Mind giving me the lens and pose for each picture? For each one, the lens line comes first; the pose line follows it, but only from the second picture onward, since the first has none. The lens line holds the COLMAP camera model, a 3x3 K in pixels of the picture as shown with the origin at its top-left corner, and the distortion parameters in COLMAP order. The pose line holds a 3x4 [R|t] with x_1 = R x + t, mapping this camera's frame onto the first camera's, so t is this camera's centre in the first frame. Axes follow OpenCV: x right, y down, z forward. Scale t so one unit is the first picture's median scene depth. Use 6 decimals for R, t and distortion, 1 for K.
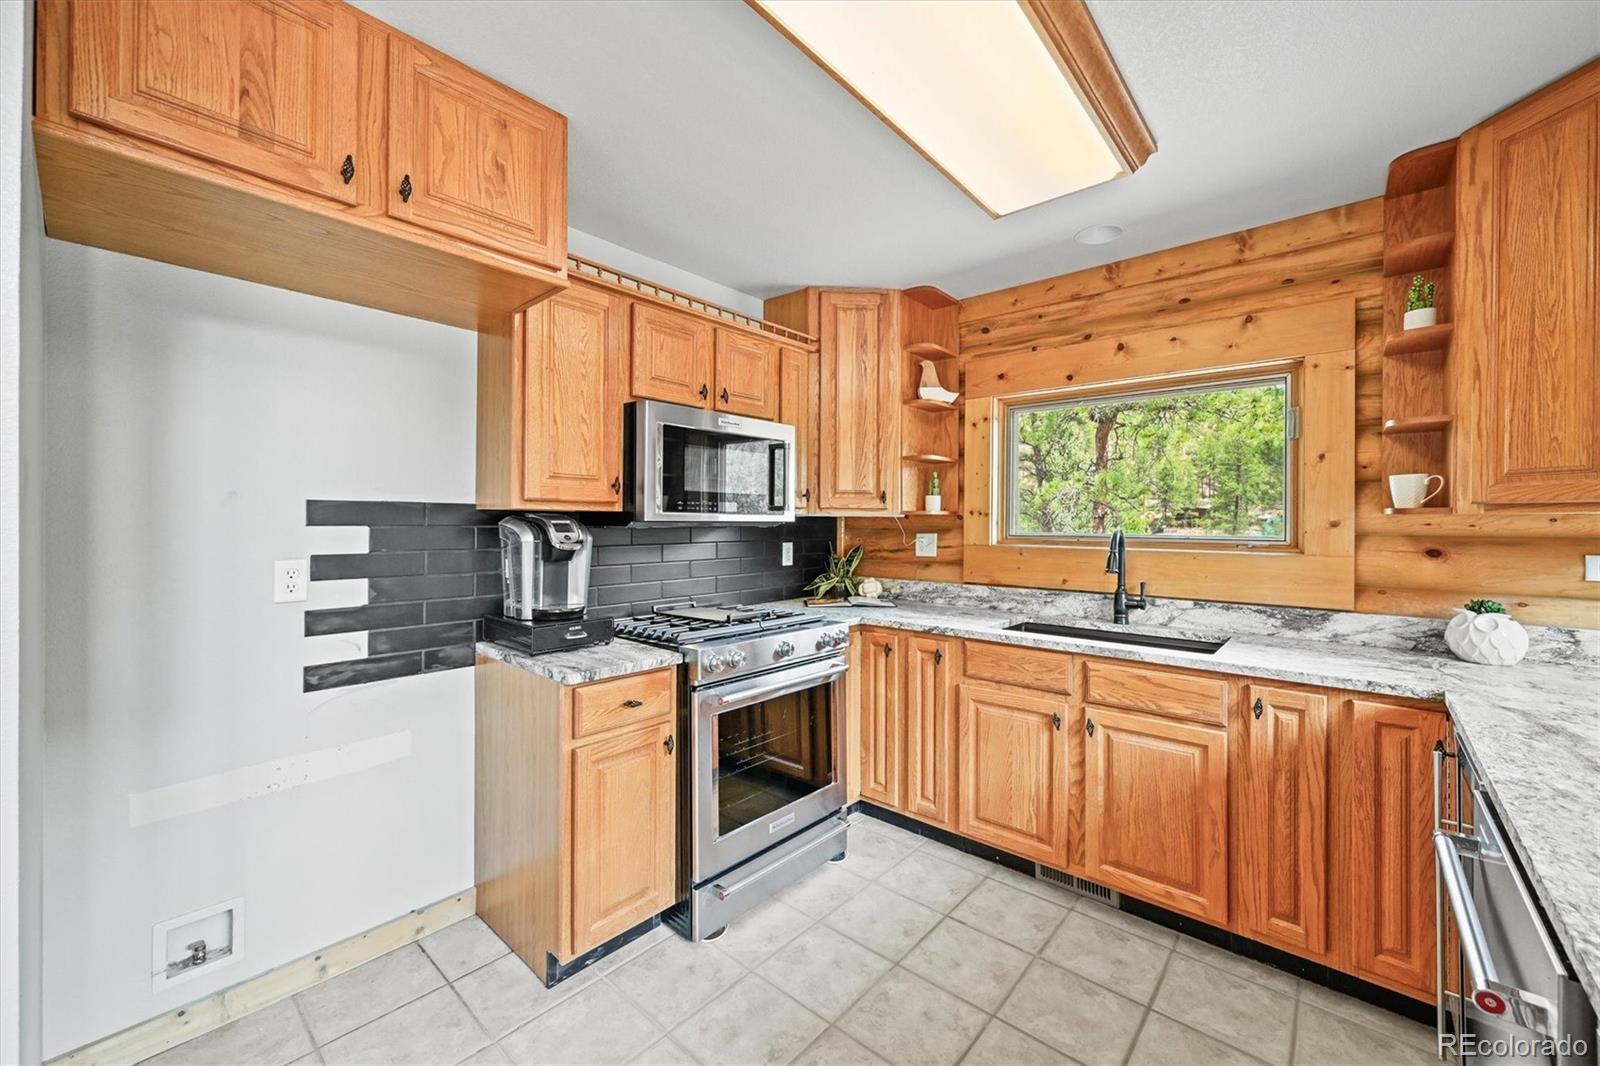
lens RADIAL K [[629.3, 0, 805.0], [0, 629.3, 521.2], [0, 0, 1]] dist [0.000647, 0.000216]
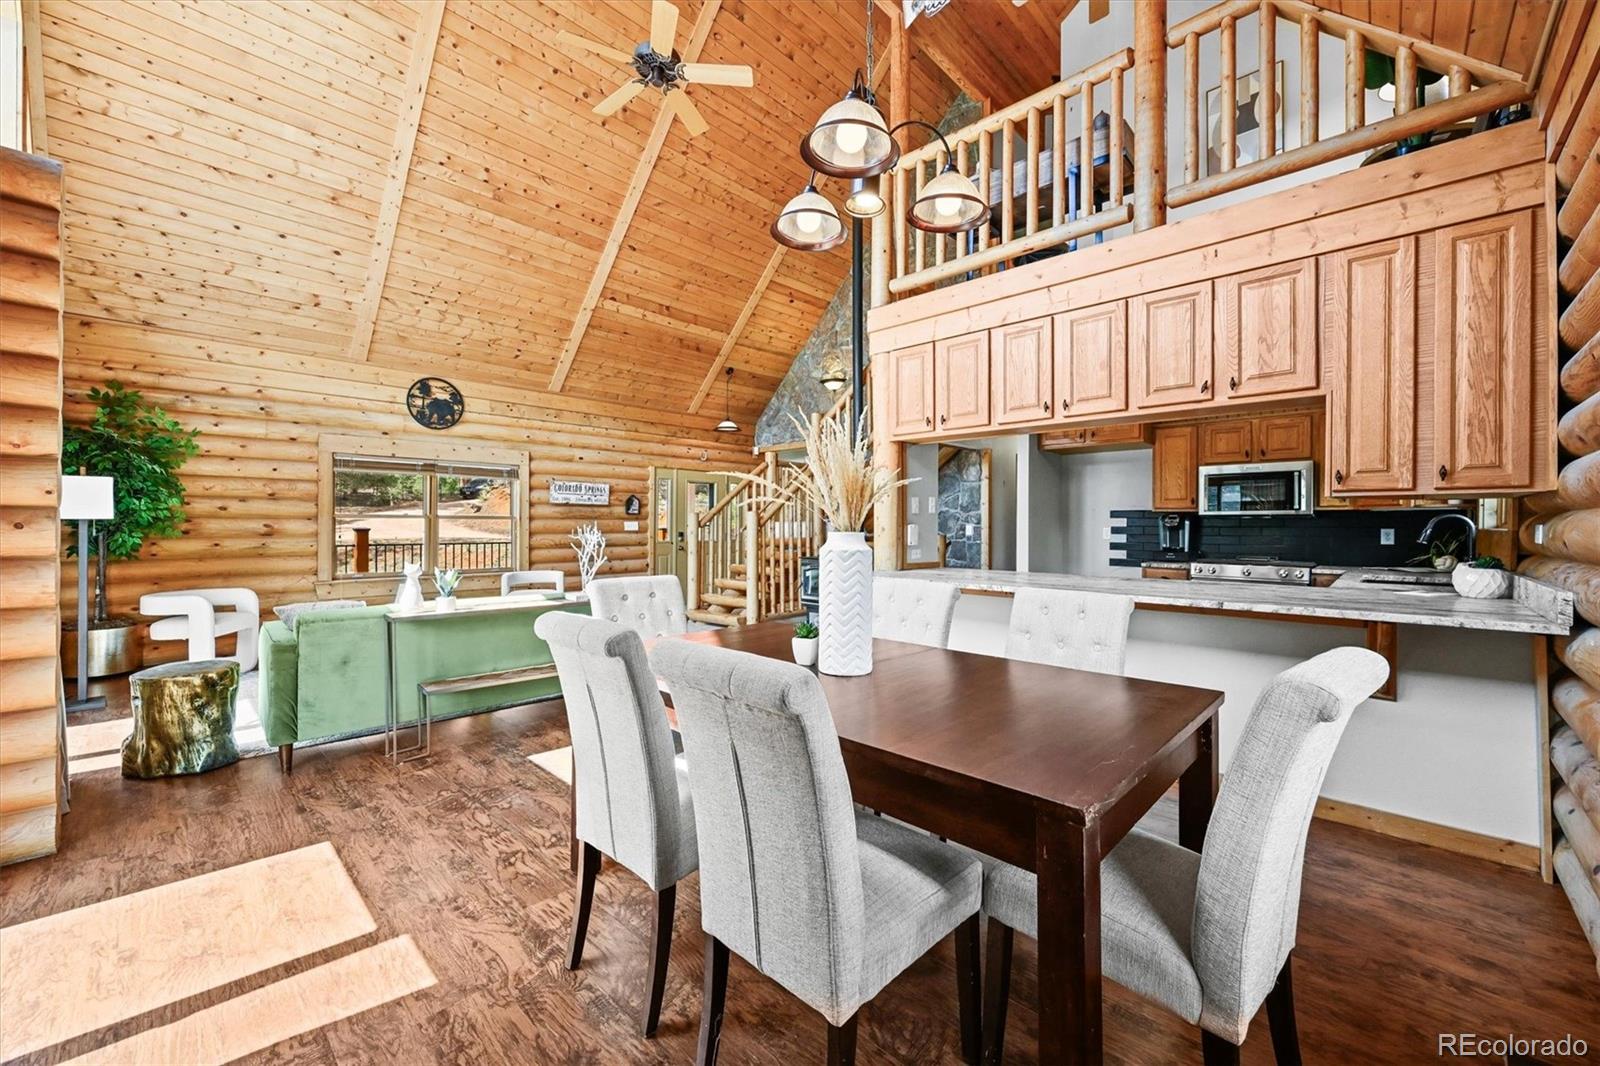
lens RADIAL K [[631.6, 0, 804.7], [0, 631.6, 529.5], [0, 0, 1]] dist [-0.000674, -0.000182]
pose [[-0.039758, 0.002385, -0.999206, 2.228258], [-0.004472, 0.999987, 0.002565, 0.056517], [0.999199, 0.004571, -0.039747, -0.443419]]
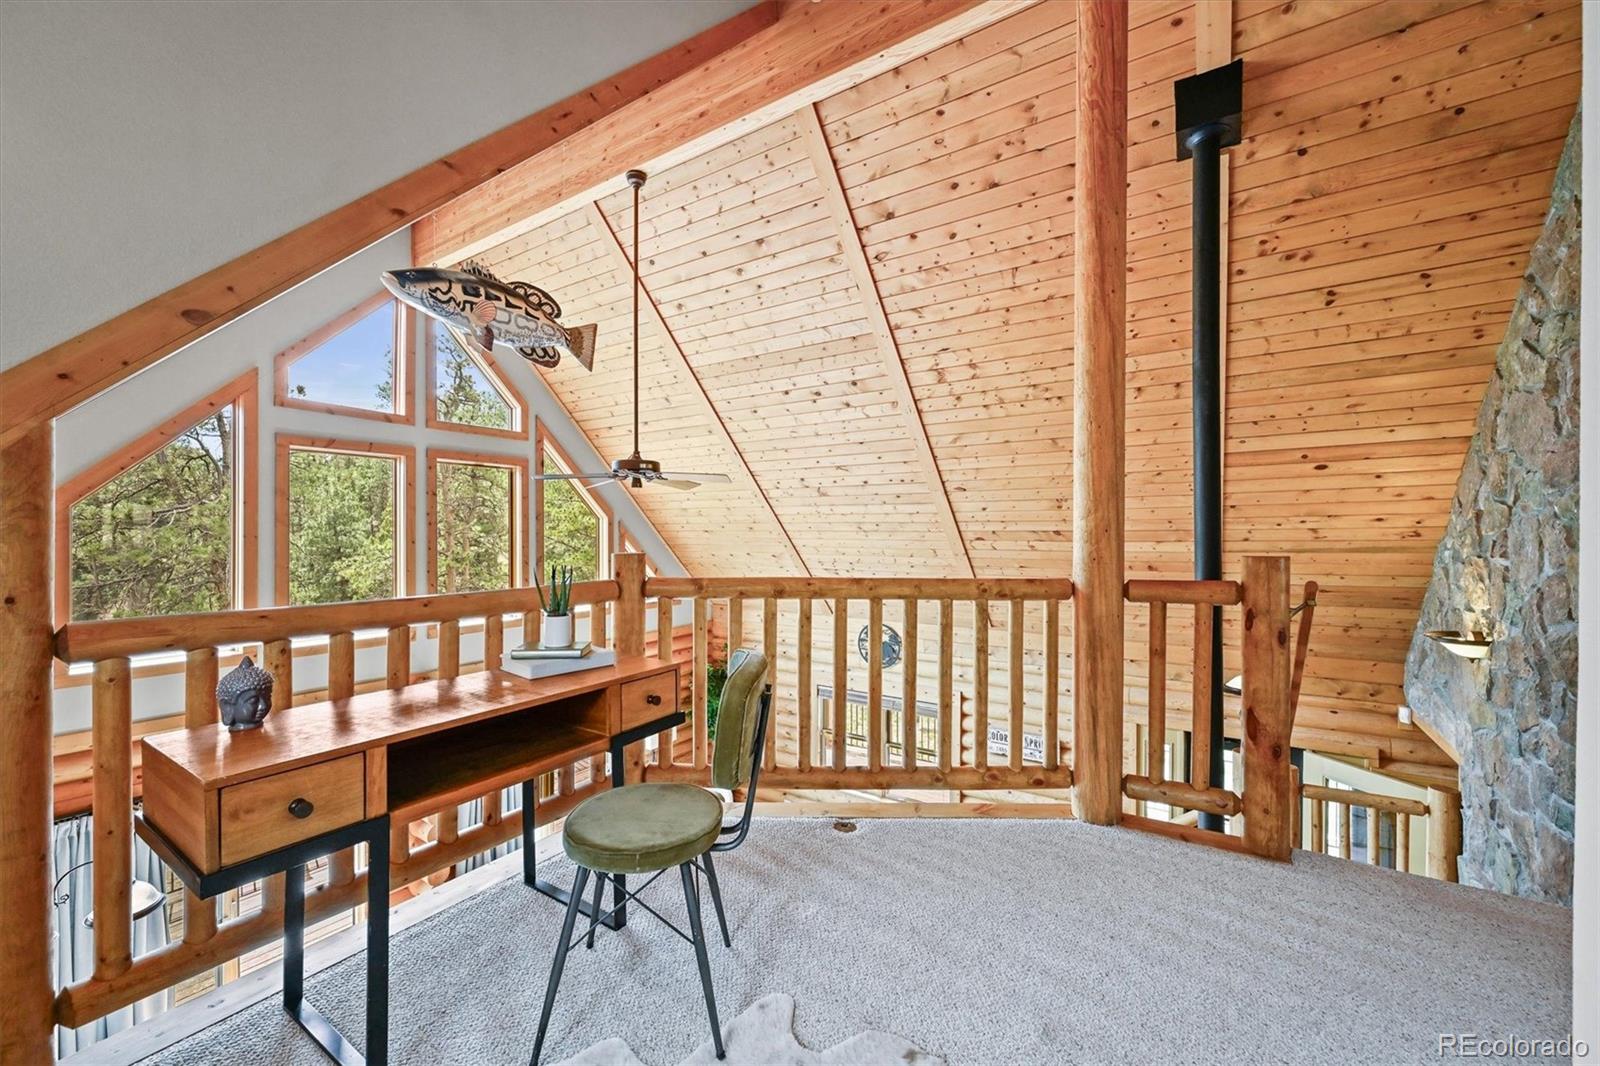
lens RADIAL K [[625.7, 0, 802.7], [0, 625.7, 532.1], [0, 0, 1]] dist [0.001104, 0.000221]
pose [[-0.991724, -0.004205, -0.128321, 0.042397], [-0.004478, 0.999988, 0.001839, -1.178347], [0.128312, 0.002399, -0.991731, 0.969802]]
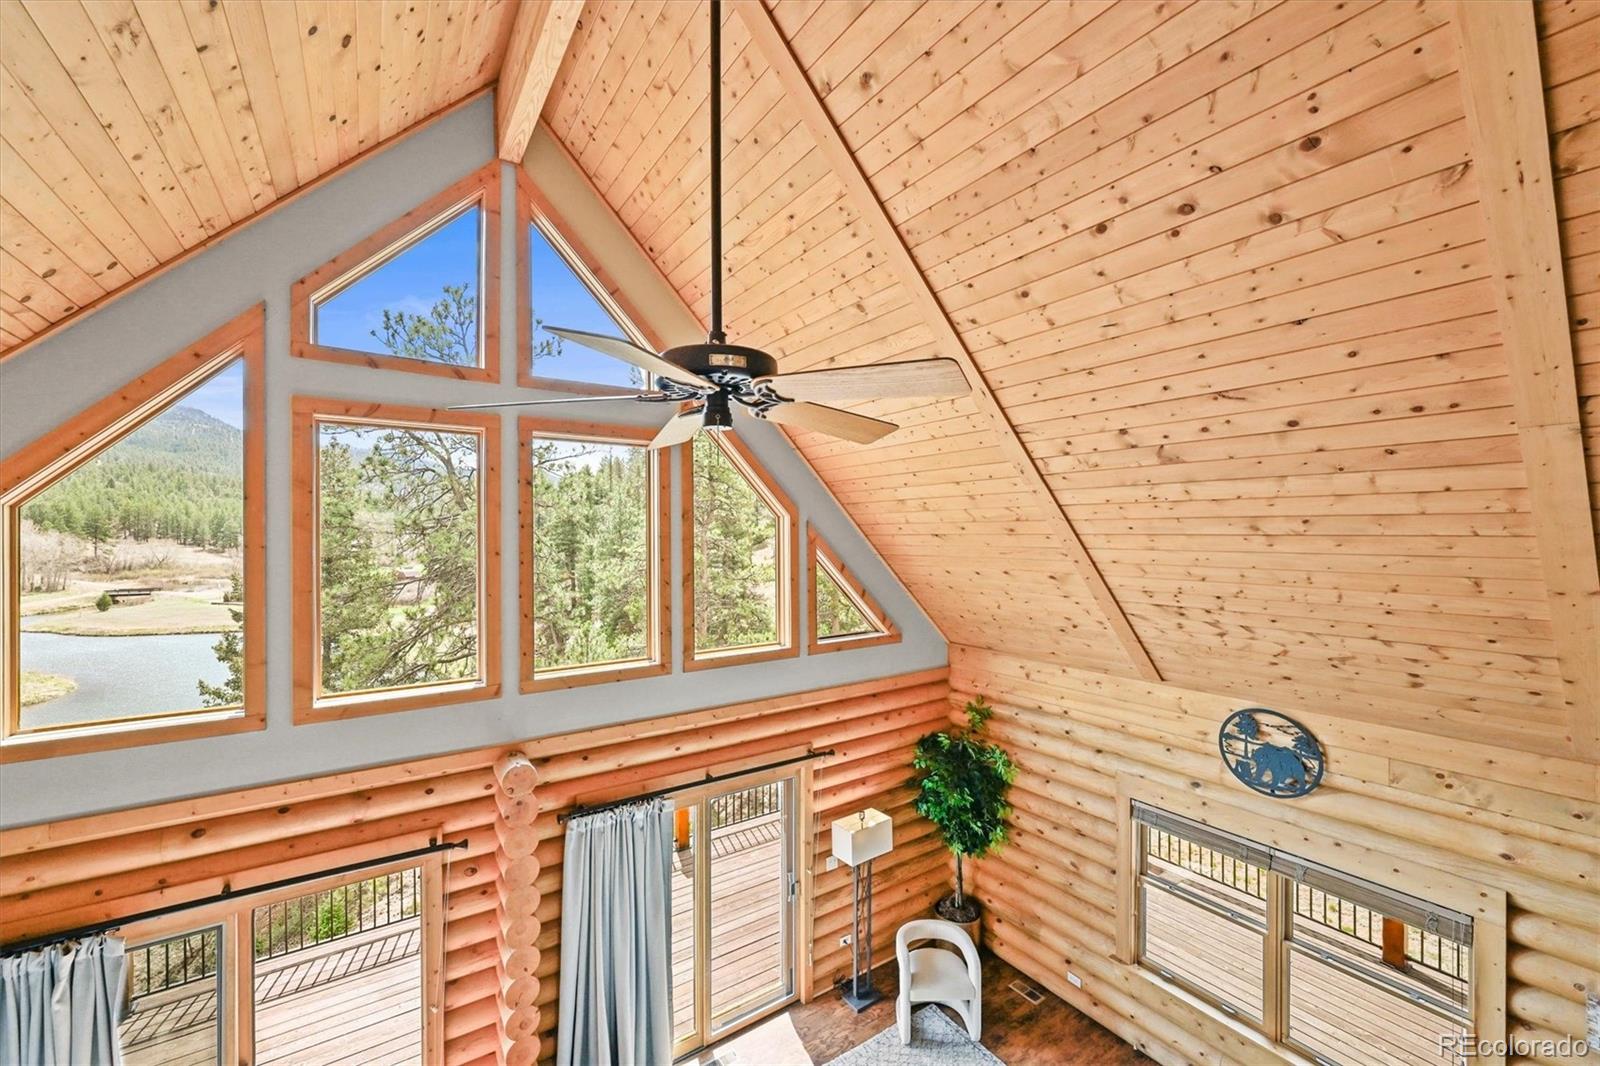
lens RADIAL K [[632.9, 0, 800.0], [0, 632.9, 533.0], [0, 0, 1]] dist [-0.001653, -0.000056]
pose [[-0.966311, -0.000305, 0.257378, 0.018020], [-0.000036, 0.999999, 0.001048, -1.184492], [-0.257378, 0.001003, -0.966310, -0.285358]]
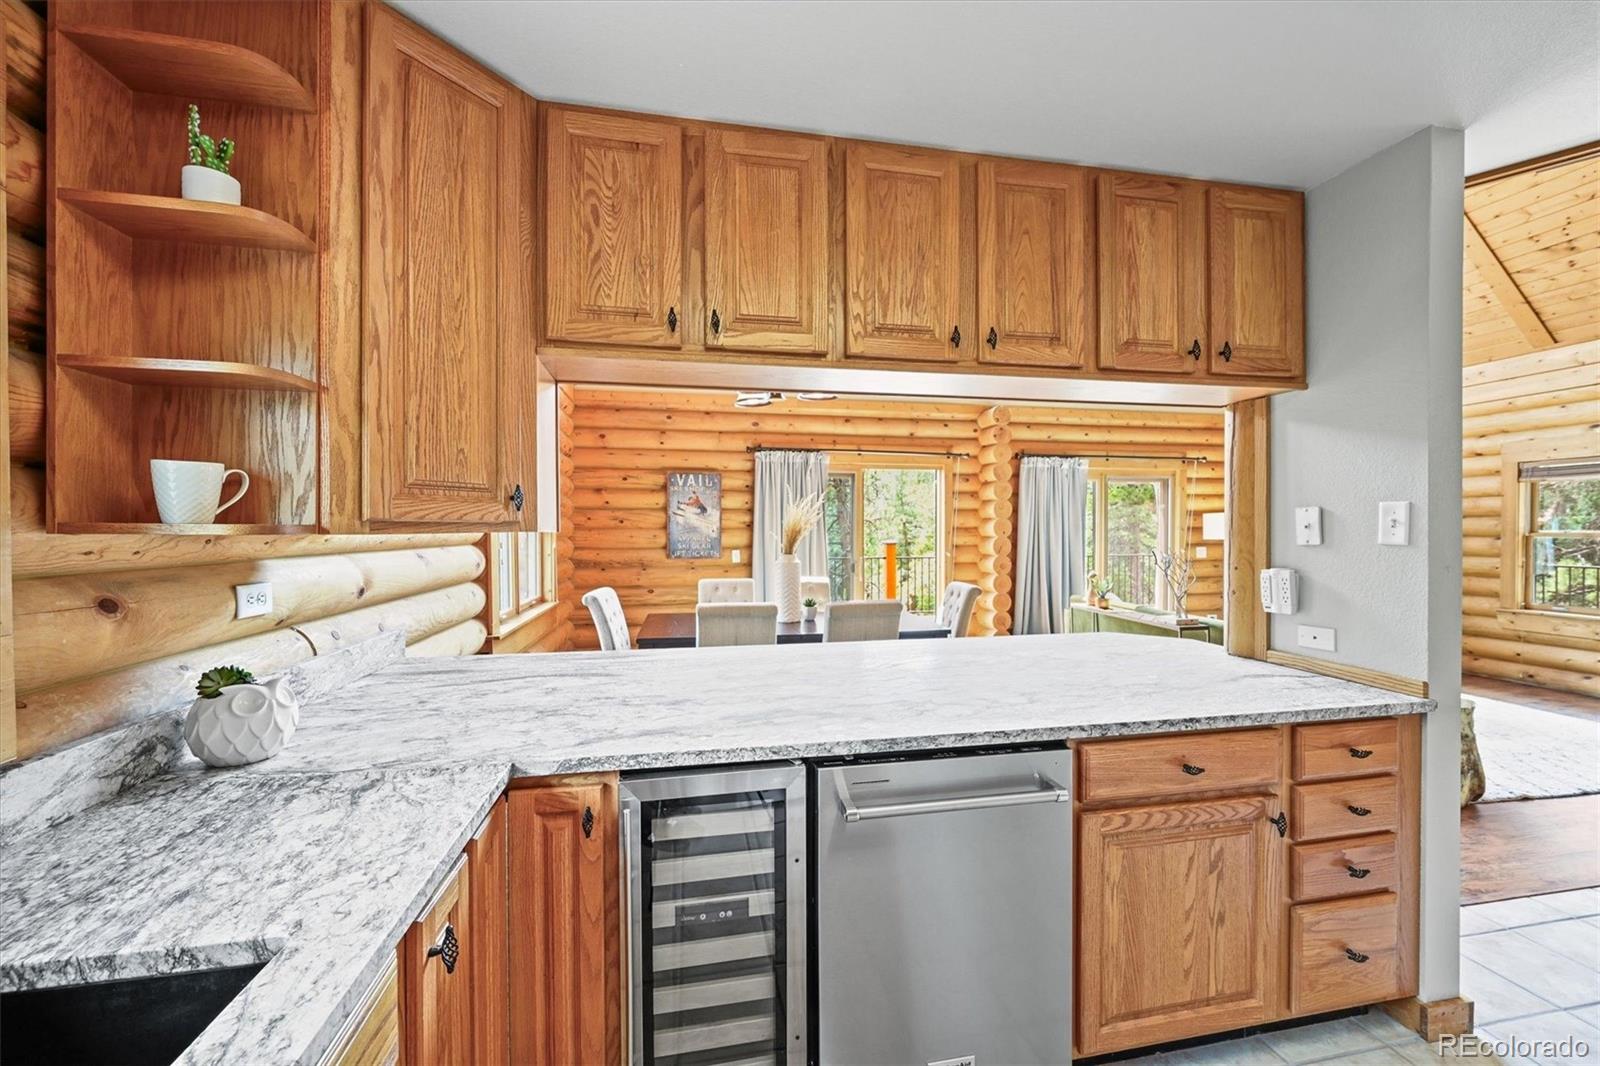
lens RADIAL K [[628.5, 0, 806.5], [0, 628.5, 533.3], [0, 0, 1]] dist [0.001063, 0.000074]
pose [[-0.791827, -0.007194, 0.610703, 0.179455], [-0.001033, 0.999945, 0.010440, -0.016383], [-0.610744, 0.007636, -0.791791, 0.983636]]
